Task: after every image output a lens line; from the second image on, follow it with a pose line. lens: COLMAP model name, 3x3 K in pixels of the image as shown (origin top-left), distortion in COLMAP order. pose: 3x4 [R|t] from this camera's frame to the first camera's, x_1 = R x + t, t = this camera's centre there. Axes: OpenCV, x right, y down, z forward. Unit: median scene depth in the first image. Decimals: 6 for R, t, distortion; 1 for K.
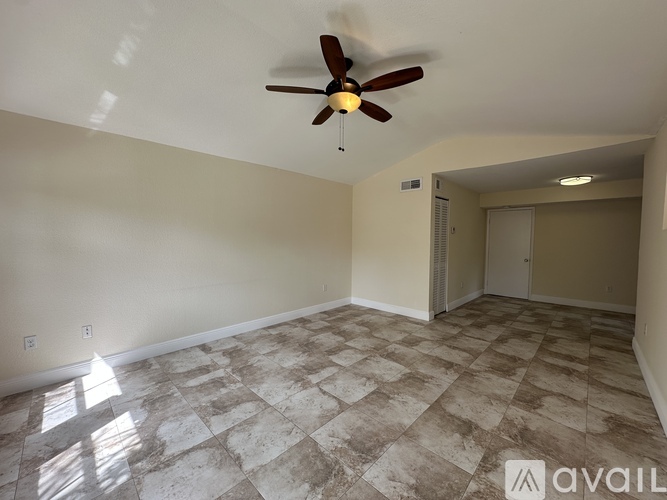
lens RADIAL K [[269.4, 0, 333.3], [0, 269.4, 248.8], [0, 0, 1]] dist [-0.003196, -0.000302]
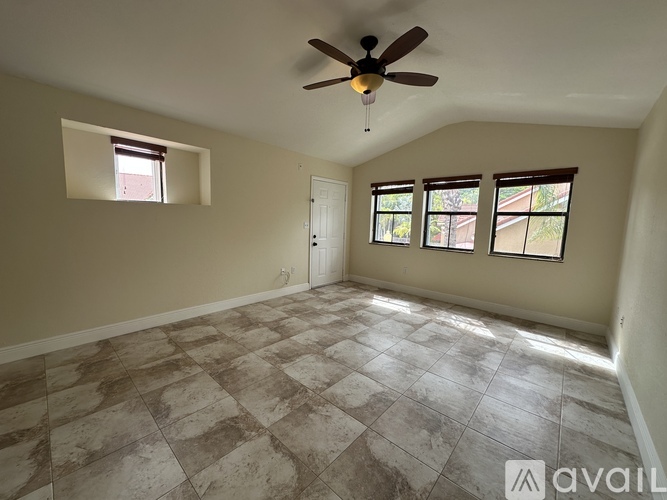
lens RADIAL K [[269.4, 0, 331.5], [0, 269.4, 252.5], [0, 0, 1]] dist [-0.003196, -0.000302]
pose [[-0.998860, -0.027632, -0.038919, 0.186648], [-0.033515, 0.986601, 0.159670, -0.059890], [0.033985, 0.160793, -0.986403, 2.009289]]
